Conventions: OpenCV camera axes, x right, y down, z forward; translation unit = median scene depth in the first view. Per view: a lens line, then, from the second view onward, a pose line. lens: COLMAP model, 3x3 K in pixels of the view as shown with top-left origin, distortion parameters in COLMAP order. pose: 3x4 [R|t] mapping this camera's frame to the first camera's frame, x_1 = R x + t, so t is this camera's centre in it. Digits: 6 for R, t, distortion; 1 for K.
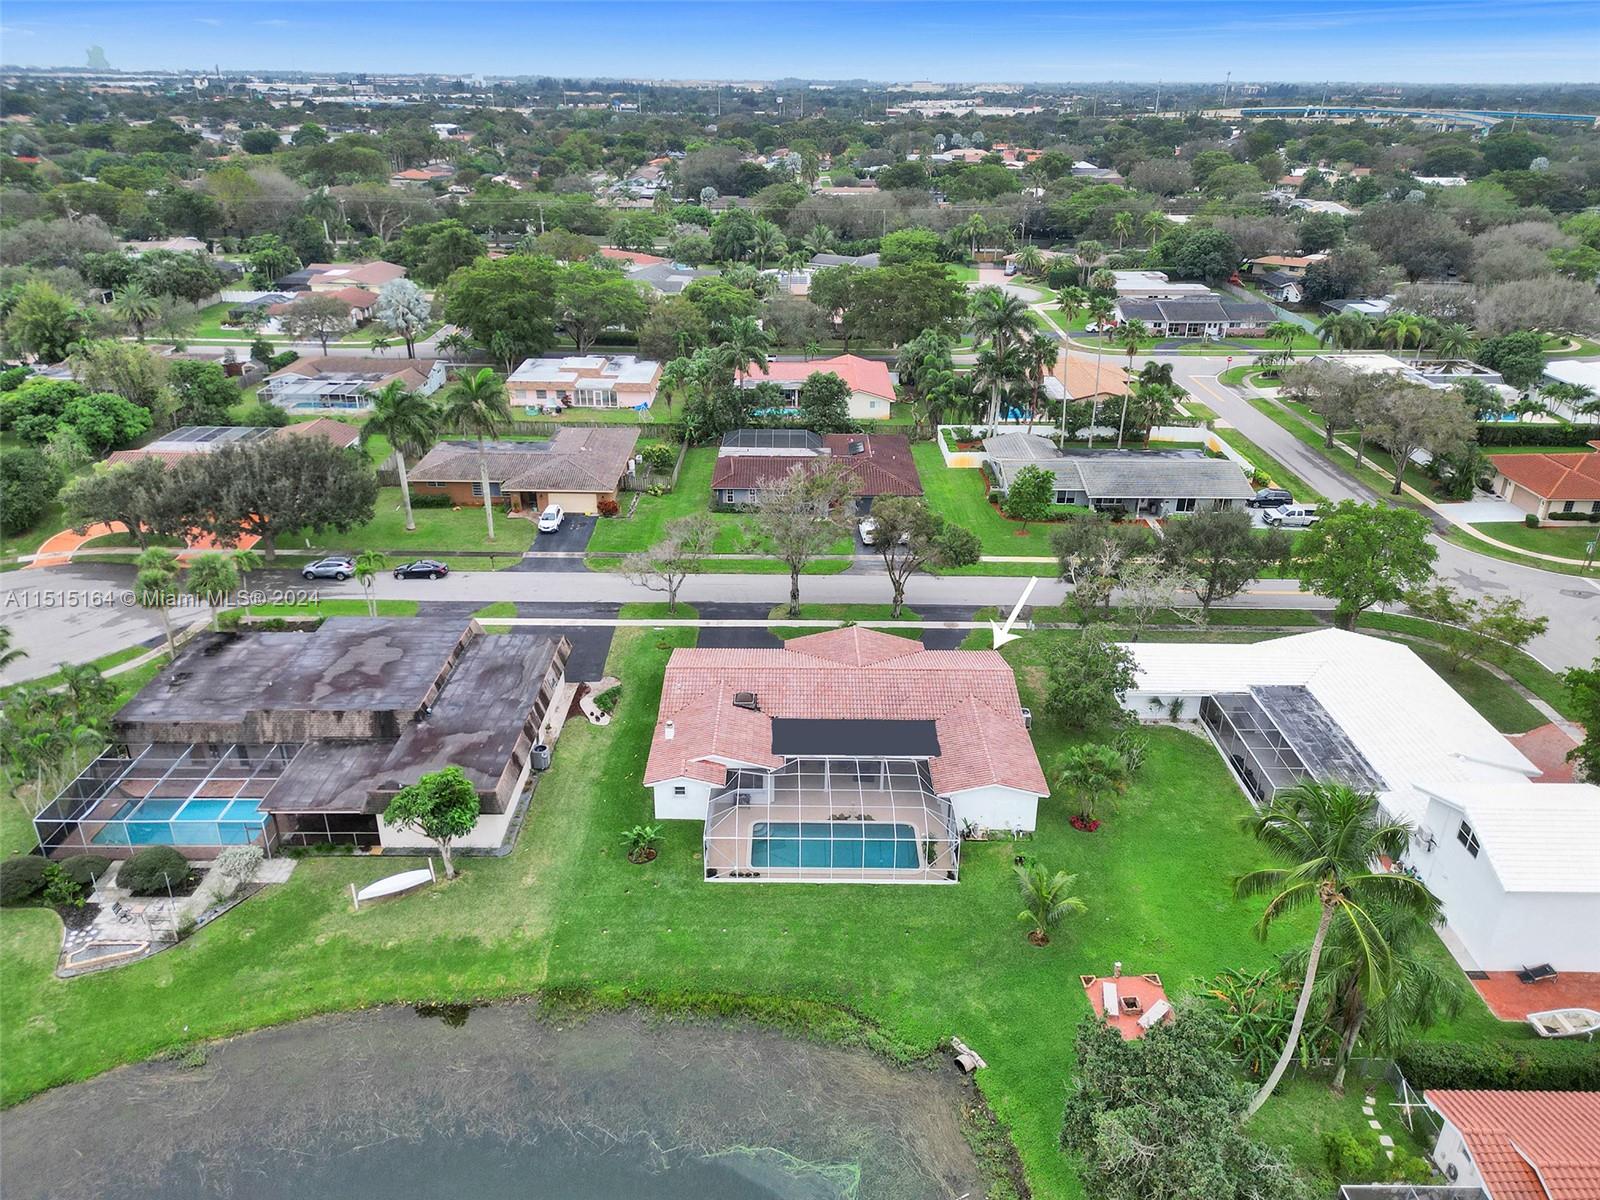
lens RADIAL K [[1107.0, 0, 800.0], [0, 1107.0, 600.0], [0, 0, 1]] dist [0.090808, -0.097851]
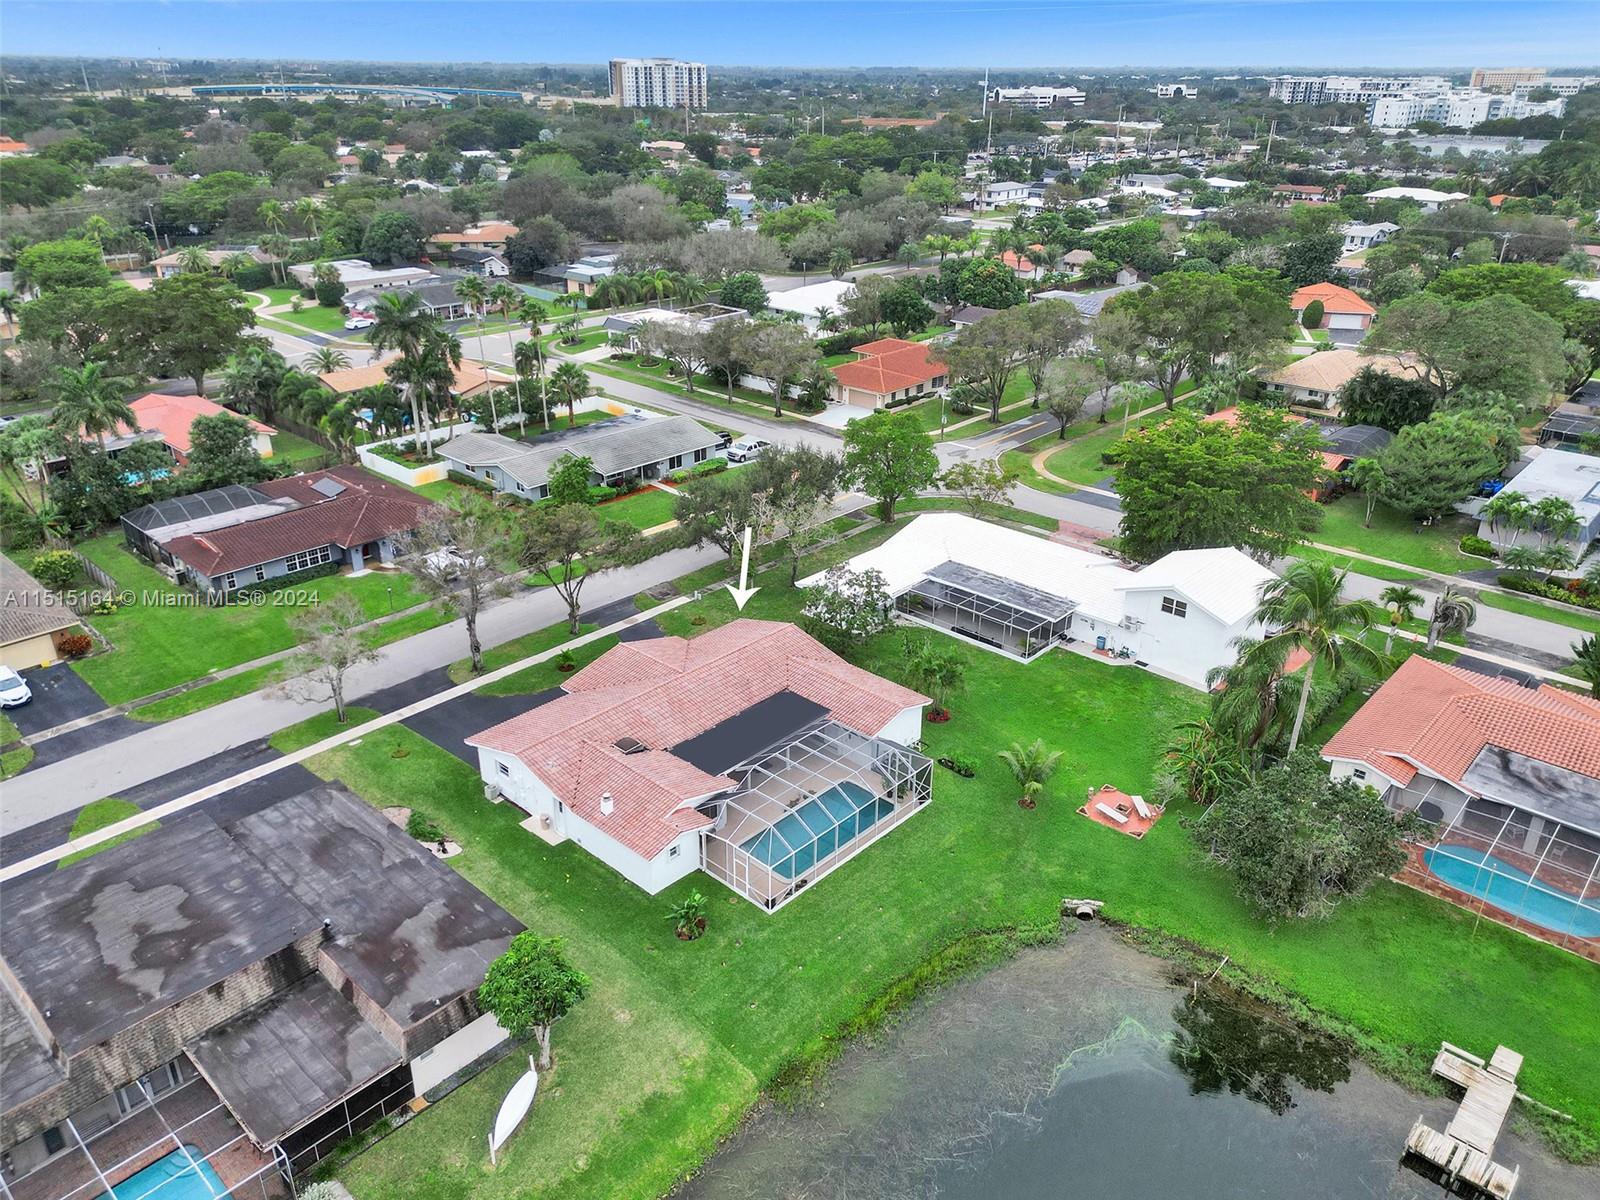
lens RADIAL K [[1139.4, 0, 800.0], [0, 1139.4, 600.0], [0, 0, 1]] dist [0.099496, -0.102470]
pose [[0.681745, -0.311382, 0.662016, -0.416743], [0.307777, 0.942999, 0.126595, -0.075839], [-0.663700, 0.117448, 0.738721, 0.153067]]
